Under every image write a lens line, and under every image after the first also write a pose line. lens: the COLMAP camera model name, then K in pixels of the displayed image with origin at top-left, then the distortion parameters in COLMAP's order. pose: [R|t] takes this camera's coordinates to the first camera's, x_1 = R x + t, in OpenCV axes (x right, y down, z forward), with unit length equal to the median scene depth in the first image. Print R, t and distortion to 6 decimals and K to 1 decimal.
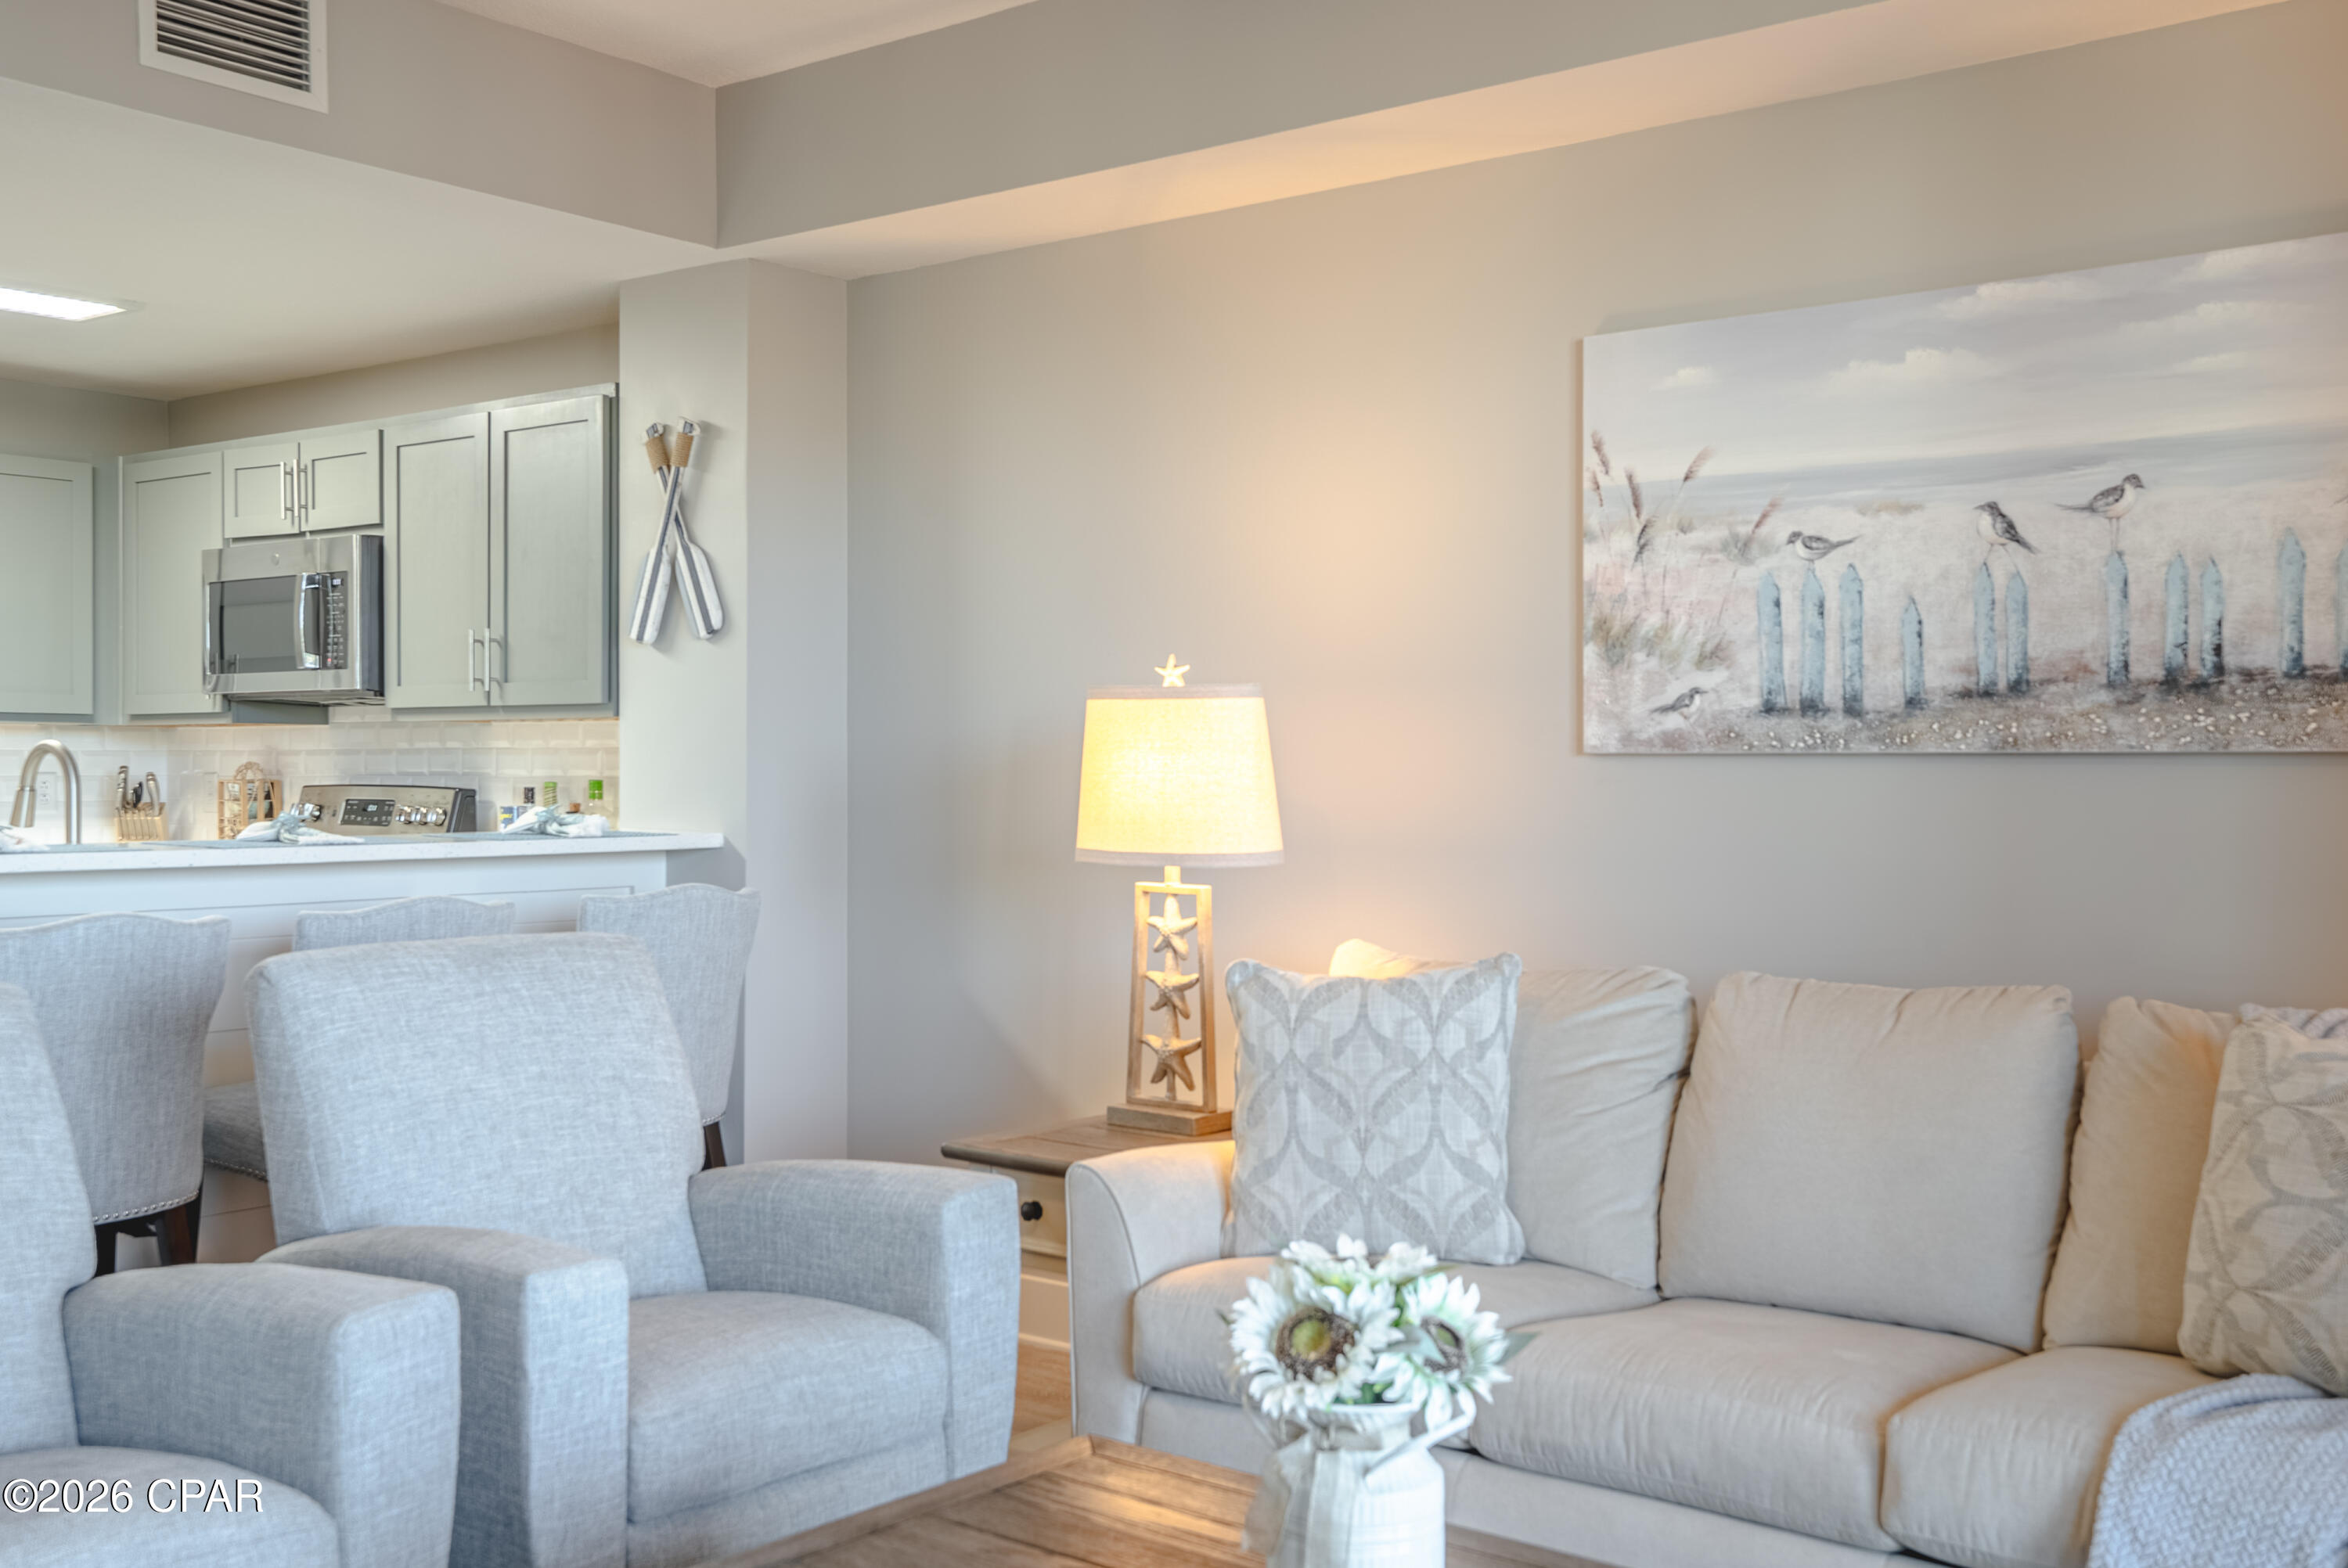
lens RADIAL K [[2283.0, 0, 1173.2], [0, 2283.0, 774.3], [0, 0, 1]] dist [0.040120, 0.071319]
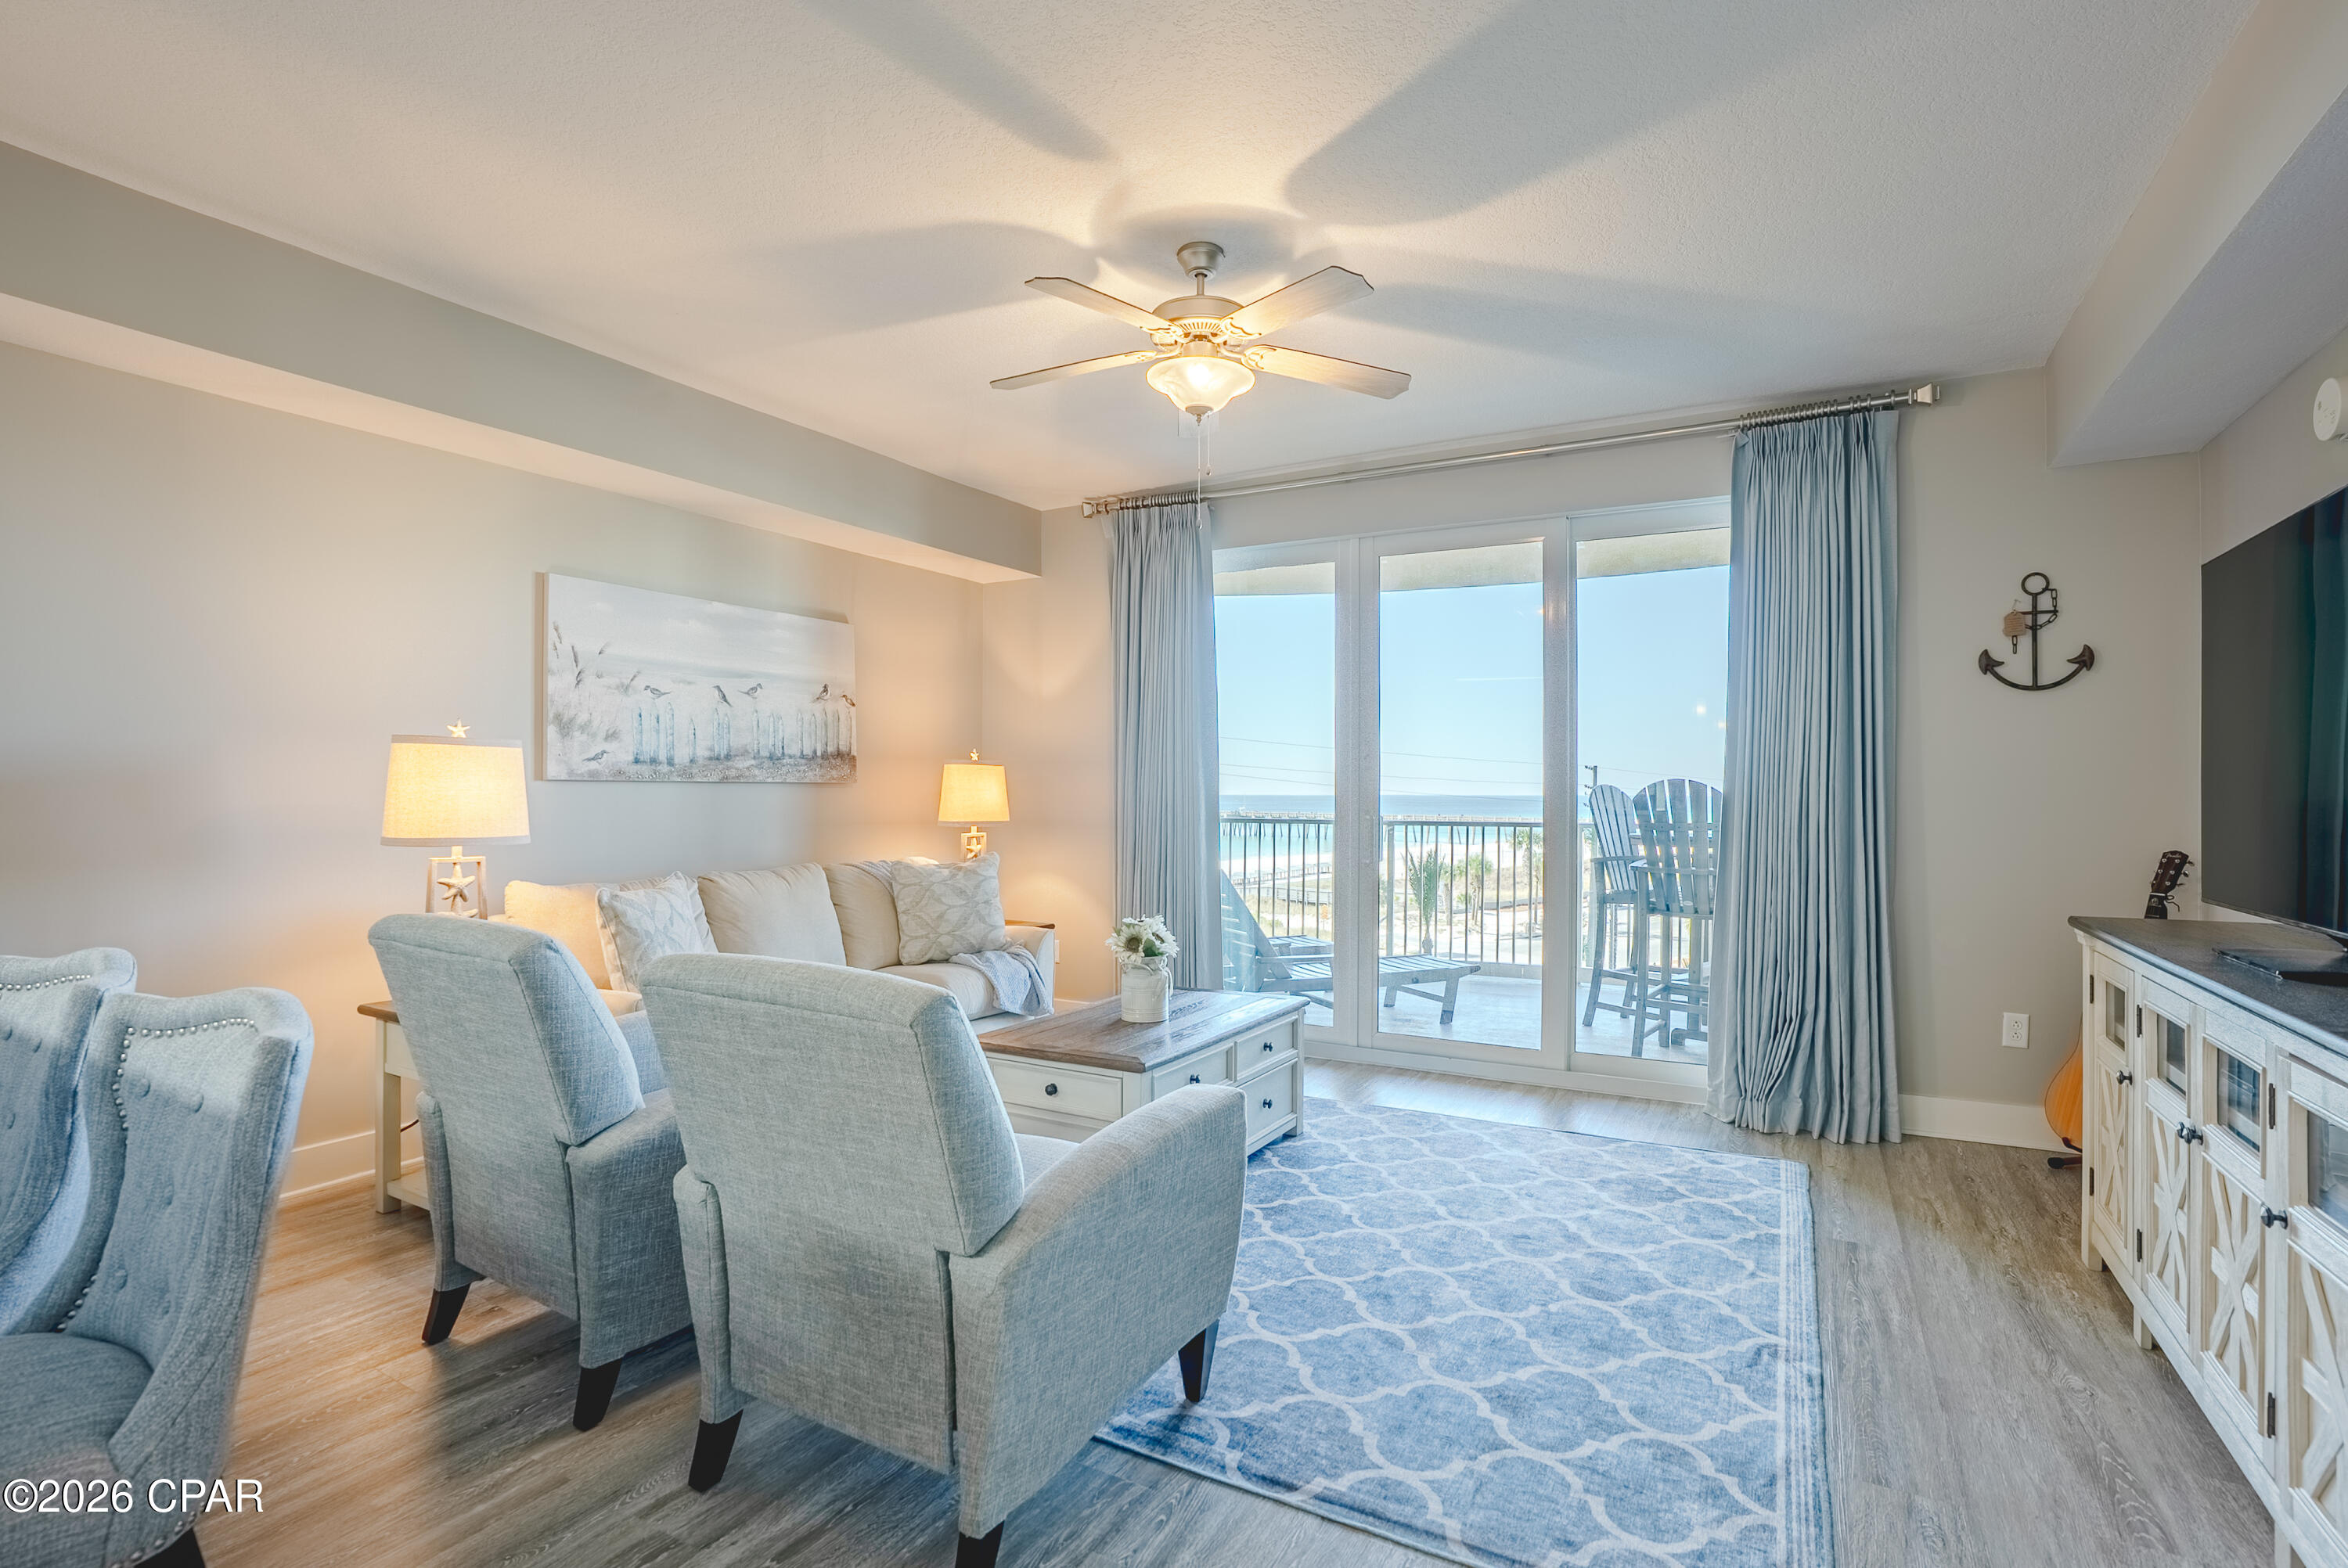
lens RADIAL K [[1120.4, 0, 1174.0], [0, 1120.4, 784.0], [0, 0, 1]] dist [-0.068649, 0.031427]
pose [[-0.148618, 0.003243, 0.988889, -0.984486], [-0.000179, 0.999995, -0.003306, -0.002812], [-0.988895, -0.000668, -0.148617, 0.691255]]
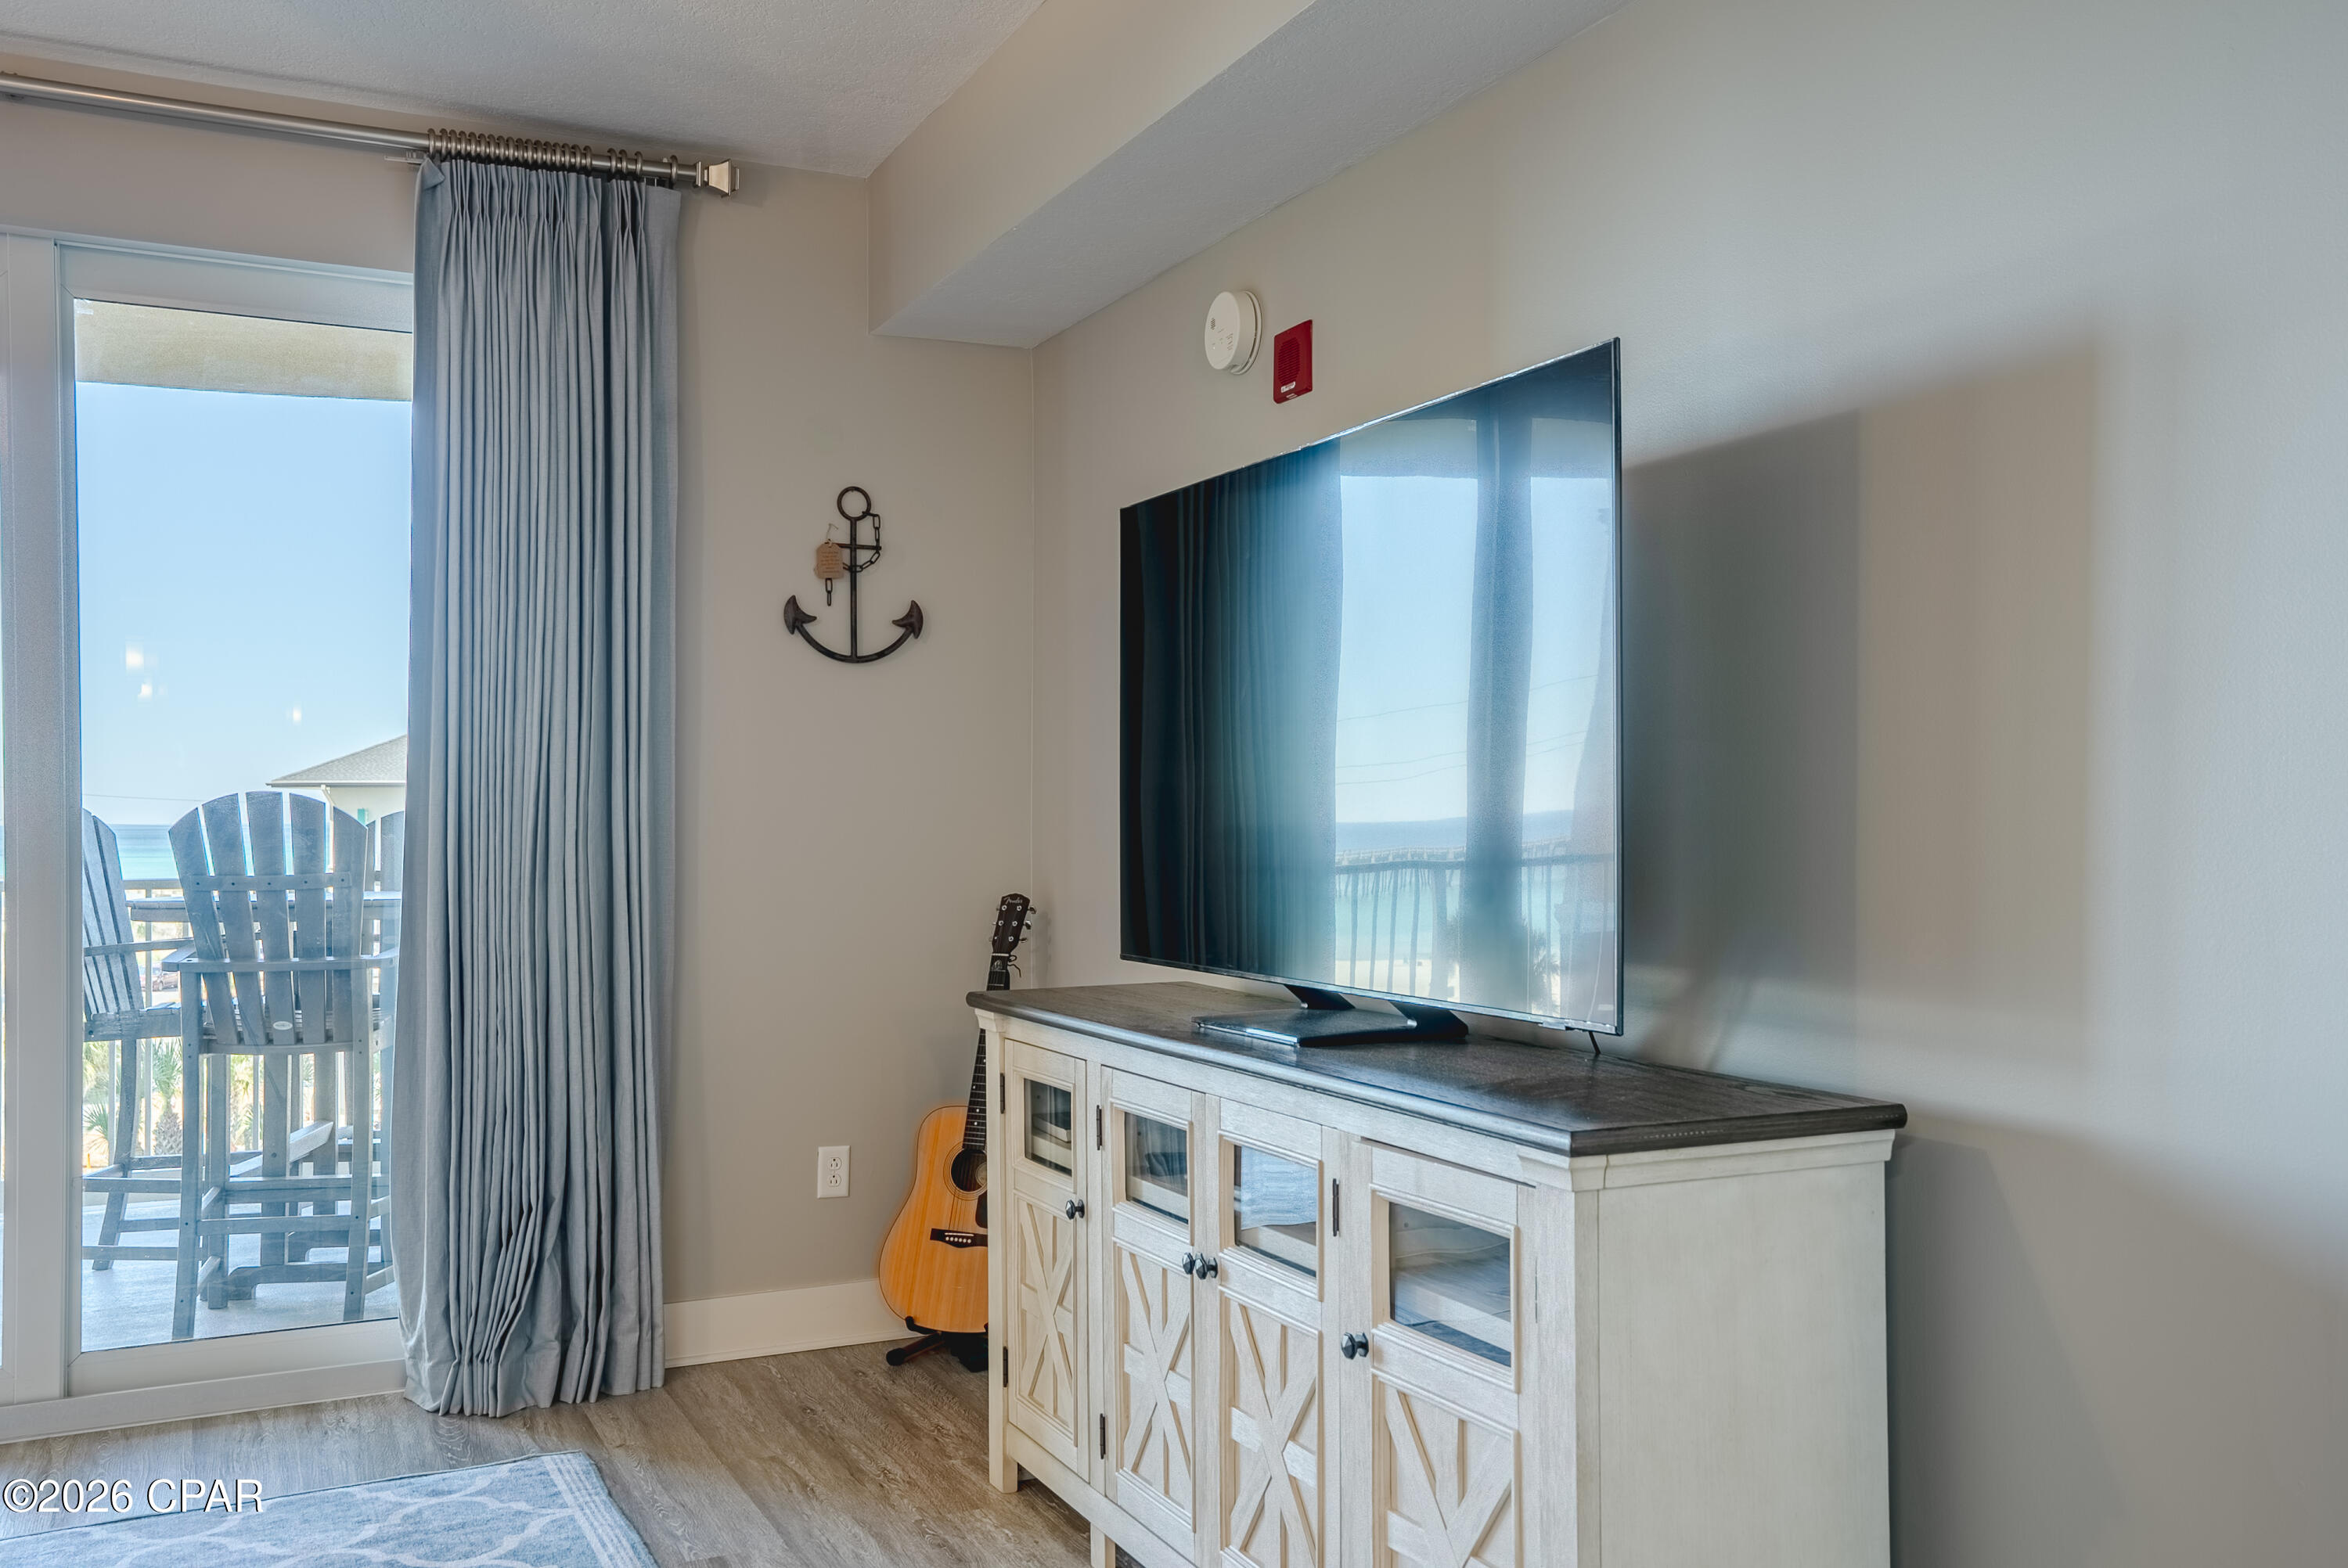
lens RADIAL K [[2042.3, 0, 1180.3], [0, 2042.3, 833.3], [0, 0, 1]] dist [0.009811, 0.097324]
pose [[-0.895180, -0.003583, 0.445690, -0.852428], [0.002206, 0.999920, 0.012468, -0.002247], [-0.445699, 0.012144, -0.895101, 0.806360]]
